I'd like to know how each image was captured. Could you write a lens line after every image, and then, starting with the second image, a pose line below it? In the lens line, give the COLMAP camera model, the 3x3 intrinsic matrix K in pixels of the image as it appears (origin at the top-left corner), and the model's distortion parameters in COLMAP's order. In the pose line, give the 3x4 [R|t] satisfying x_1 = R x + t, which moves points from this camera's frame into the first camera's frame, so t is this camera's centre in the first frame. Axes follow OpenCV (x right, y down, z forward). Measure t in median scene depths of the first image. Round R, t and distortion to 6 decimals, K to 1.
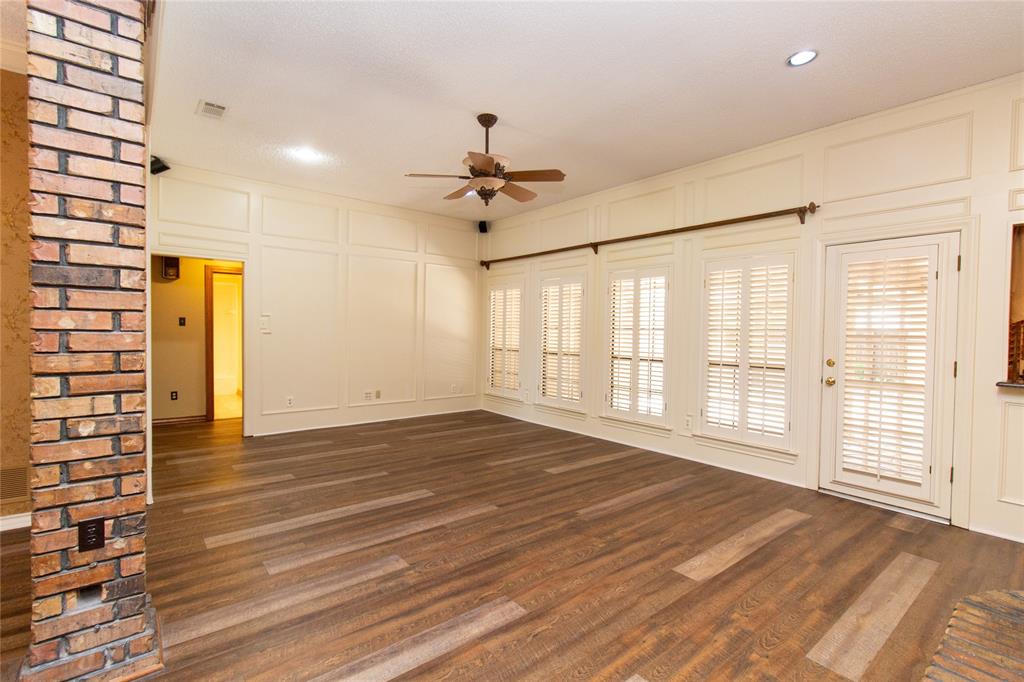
lens RADIAL K [[470.6, 0, 508.1], [0, 470.6, 340.2], [0, 0, 1]] dist [0.000231, 0.001005]
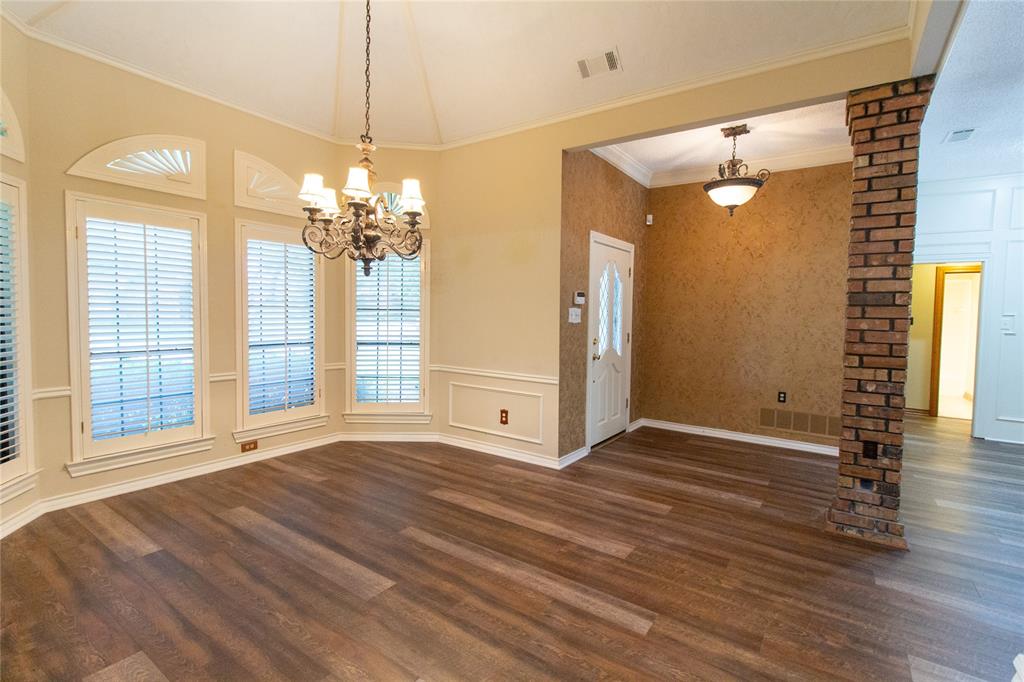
lens RADIAL K [[470.6, 0, 508.1], [0, 470.6, 334.3], [0, 0, 1]] dist [0.000231, 0.001005]
pose [[0.278138, 0.034443, -0.959923, 0.377197], [-0.036183, 0.999023, 0.025362, -0.002489], [0.959859, 0.027679, 0.279112, -0.750920]]
